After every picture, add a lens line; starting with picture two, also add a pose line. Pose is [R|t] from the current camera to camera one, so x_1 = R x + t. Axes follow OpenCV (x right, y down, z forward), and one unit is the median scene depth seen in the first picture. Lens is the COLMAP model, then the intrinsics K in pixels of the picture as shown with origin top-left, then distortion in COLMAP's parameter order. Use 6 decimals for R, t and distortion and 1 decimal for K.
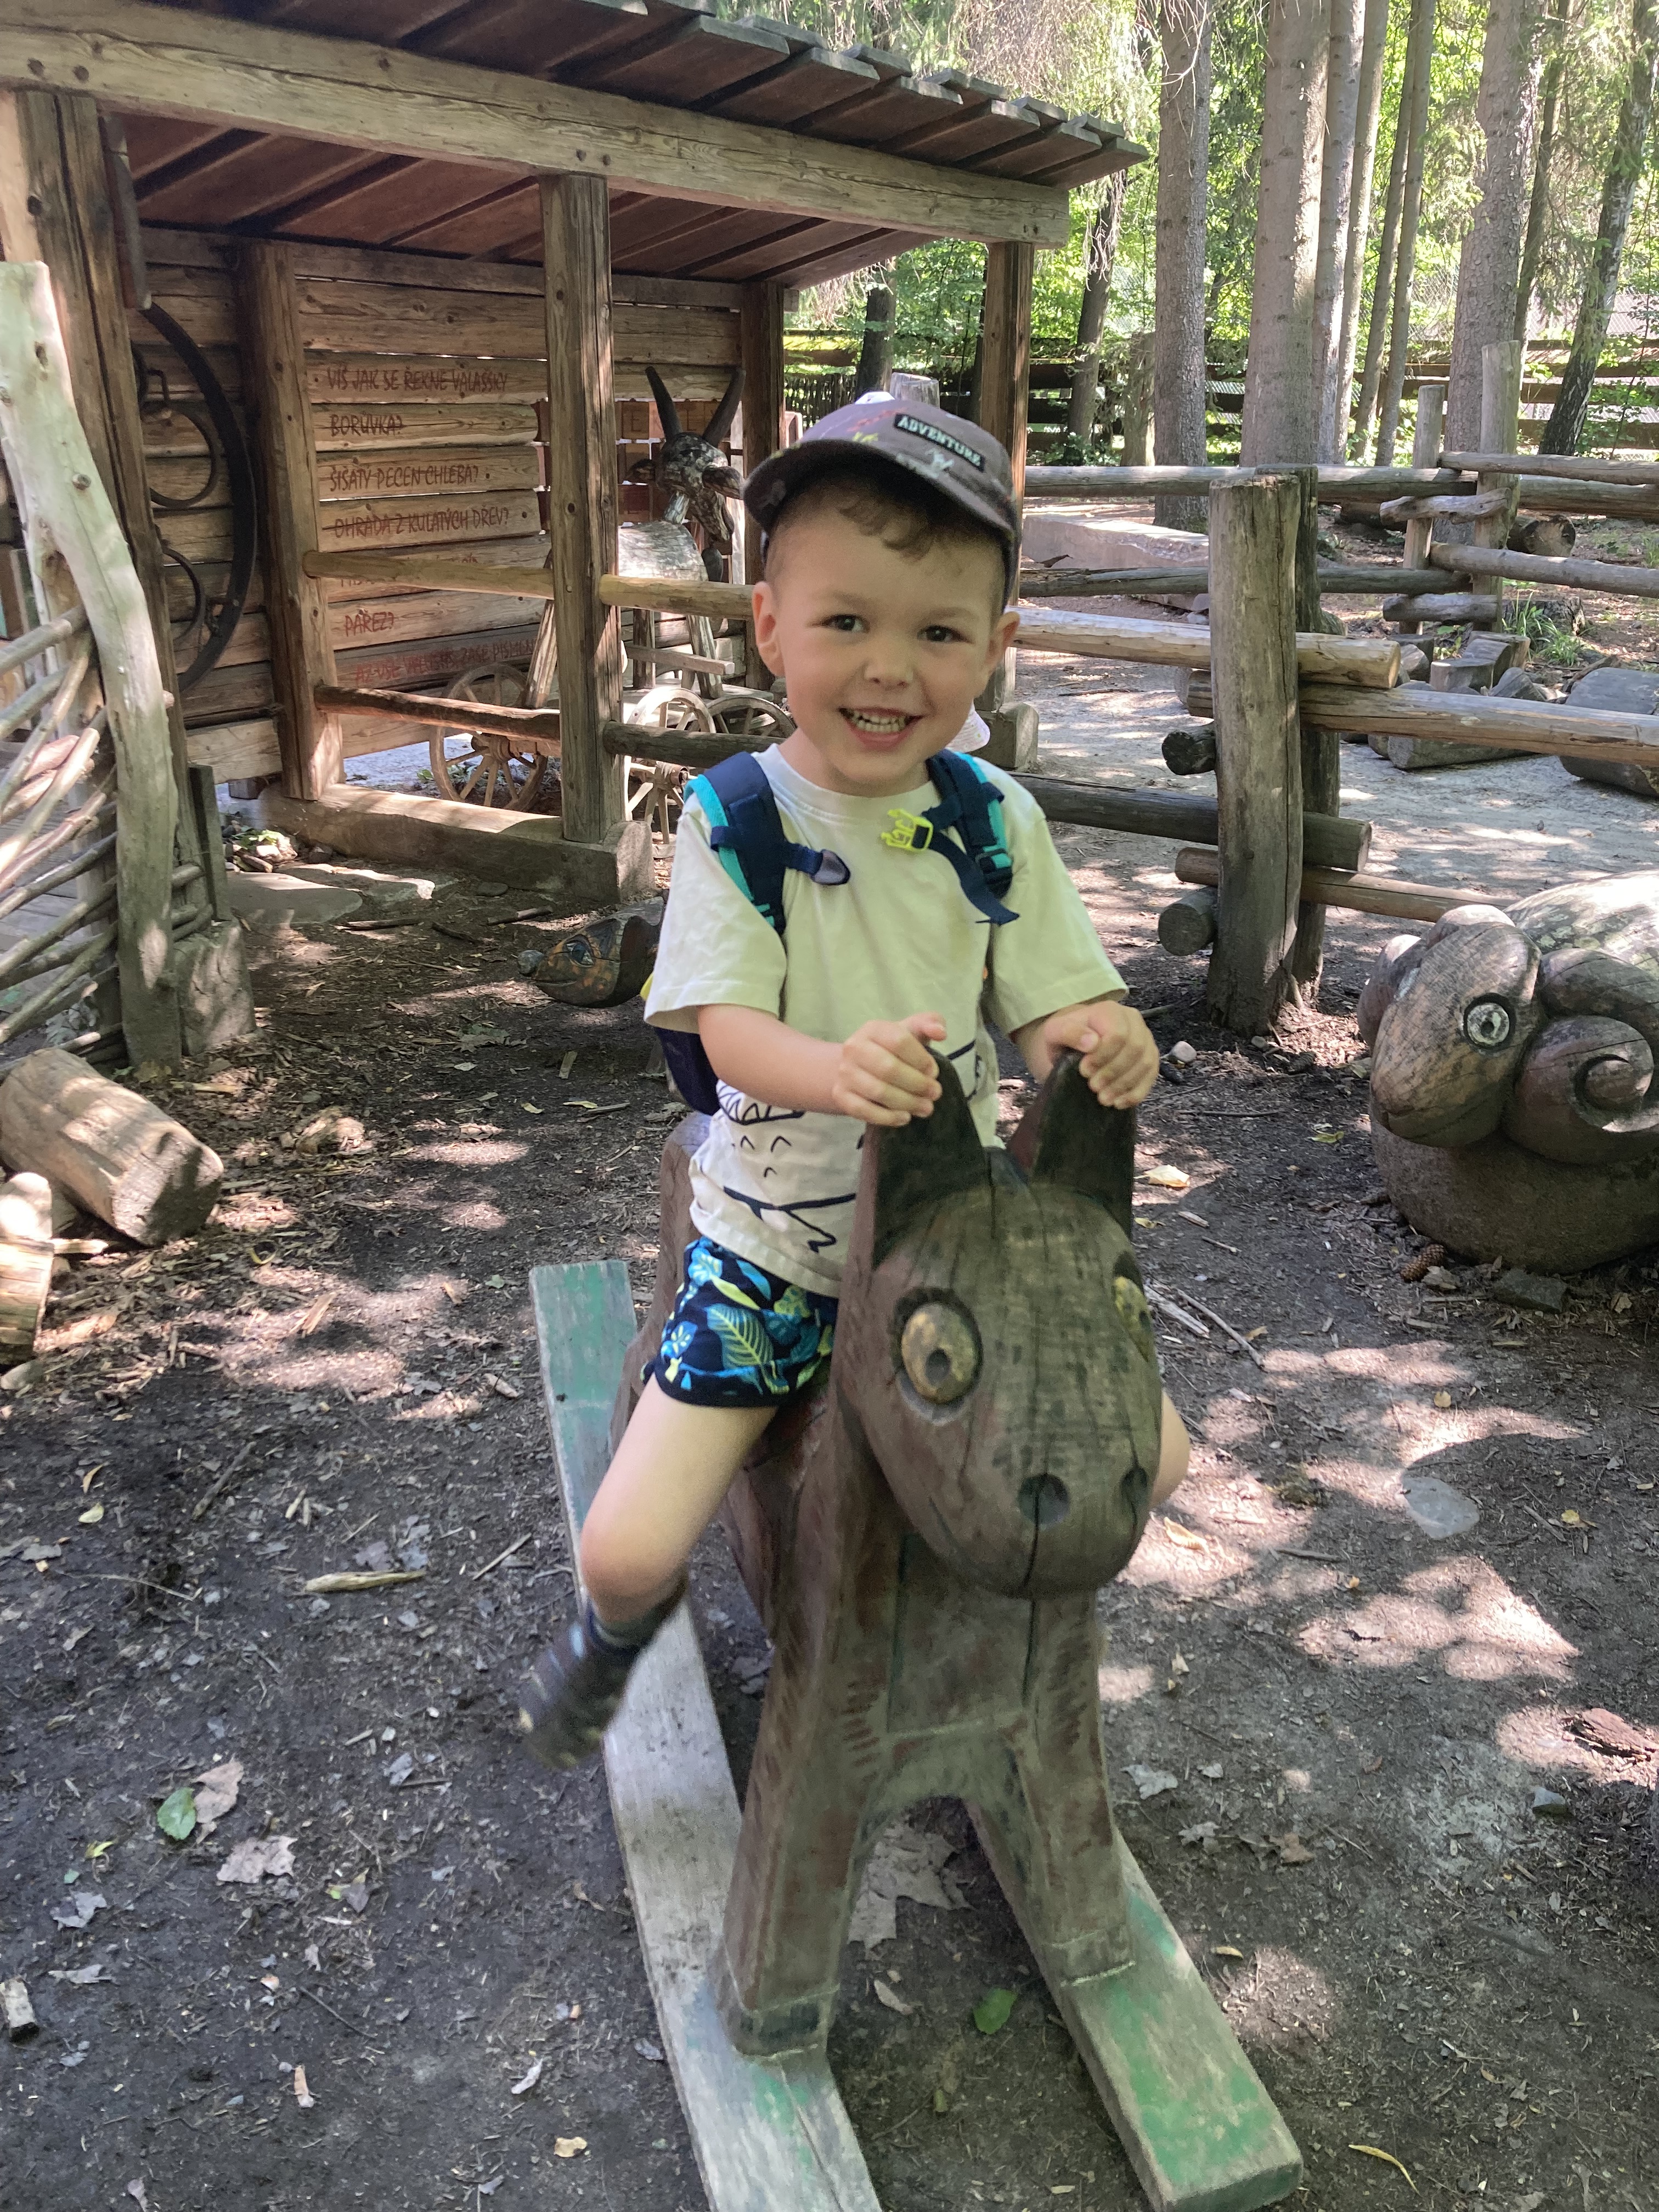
lens RADIAL K [[1928.3, 0, 829.5], [0, 1928.3, 1106.0], [0, 0, 1]] dist [0.009874, 0.000729]
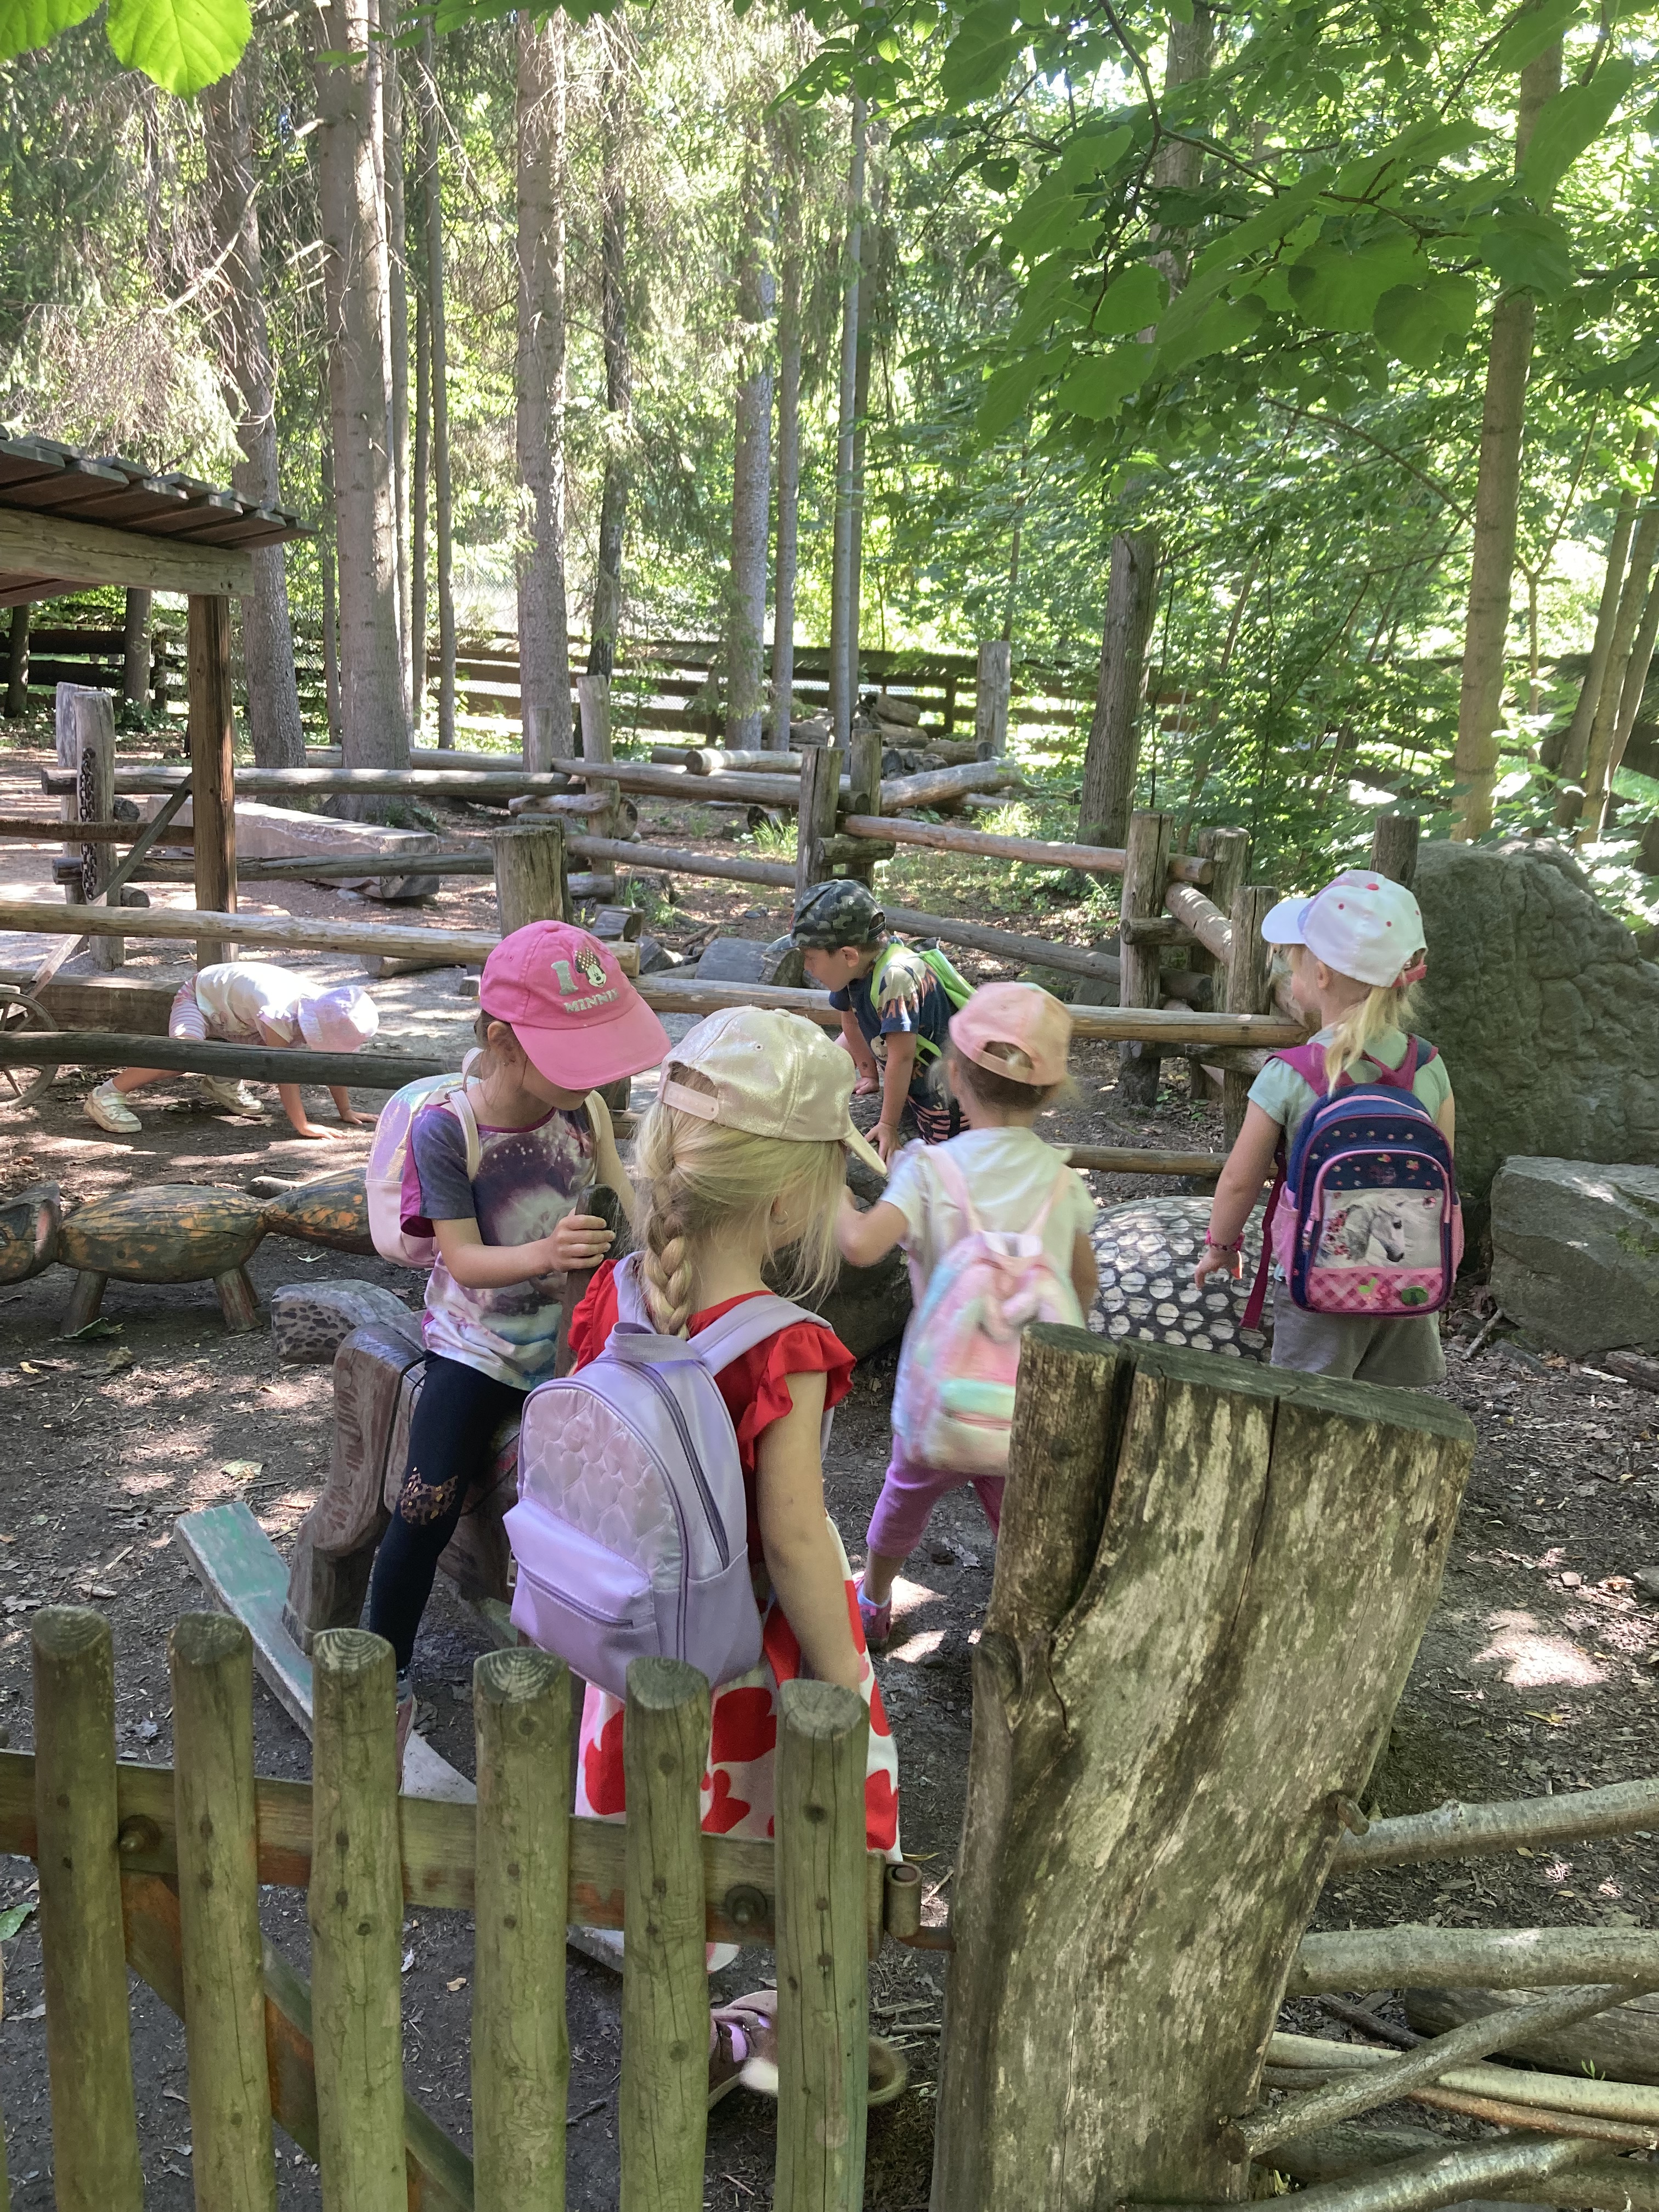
lens RADIAL K [[1928.3, 0, 829.5], [0, 1928.3, 1106.0], [0, 0, 1]] dist [0.009874, 0.000729]
pose [[0.883385, -0.075332, 0.462553, -0.101910], [0.129593, 0.987776, -0.086626, 0.003078], [-0.450373, 0.136468, 0.882349, -0.111519]]
